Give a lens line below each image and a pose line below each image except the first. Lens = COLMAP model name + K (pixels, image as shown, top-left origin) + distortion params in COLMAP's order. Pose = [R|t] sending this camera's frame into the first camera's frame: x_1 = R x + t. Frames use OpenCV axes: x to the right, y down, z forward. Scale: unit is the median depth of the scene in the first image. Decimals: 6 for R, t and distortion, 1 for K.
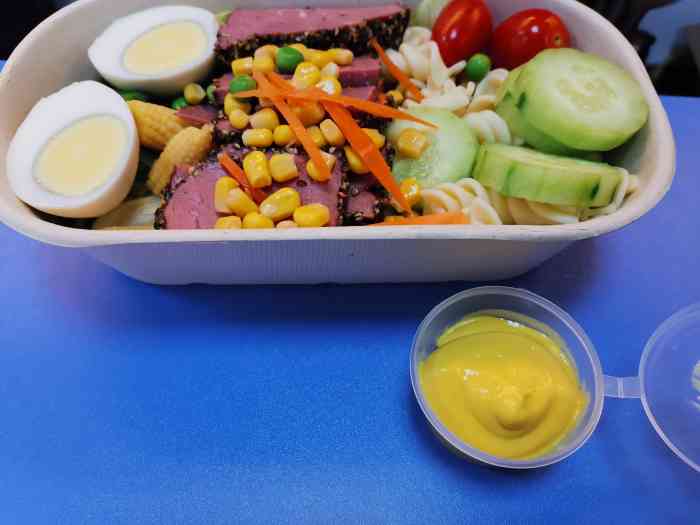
lens RADIAL K [[549.6, 0, 350.8], [0, 549.6, 262.3], [0, 0, 1]] dist [-0.011381, -0.000274]
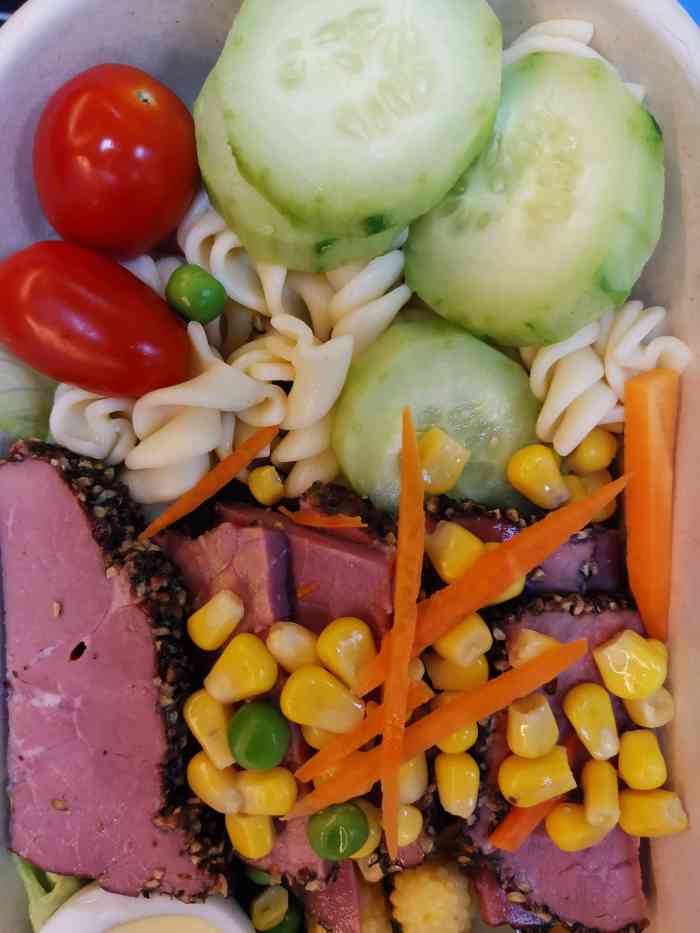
lens RADIAL K [[732.6, 0, 349.8], [0, 732.6, 467.9], [0, 0, 1]] dist [-0.011381, -0.000274]
pose [[0.010616, -0.999303, -0.035780, 0.121668], [0.867188, -0.008615, 0.497907, -0.571875], [-0.497868, -0.036314, 0.866492, 0.440490]]
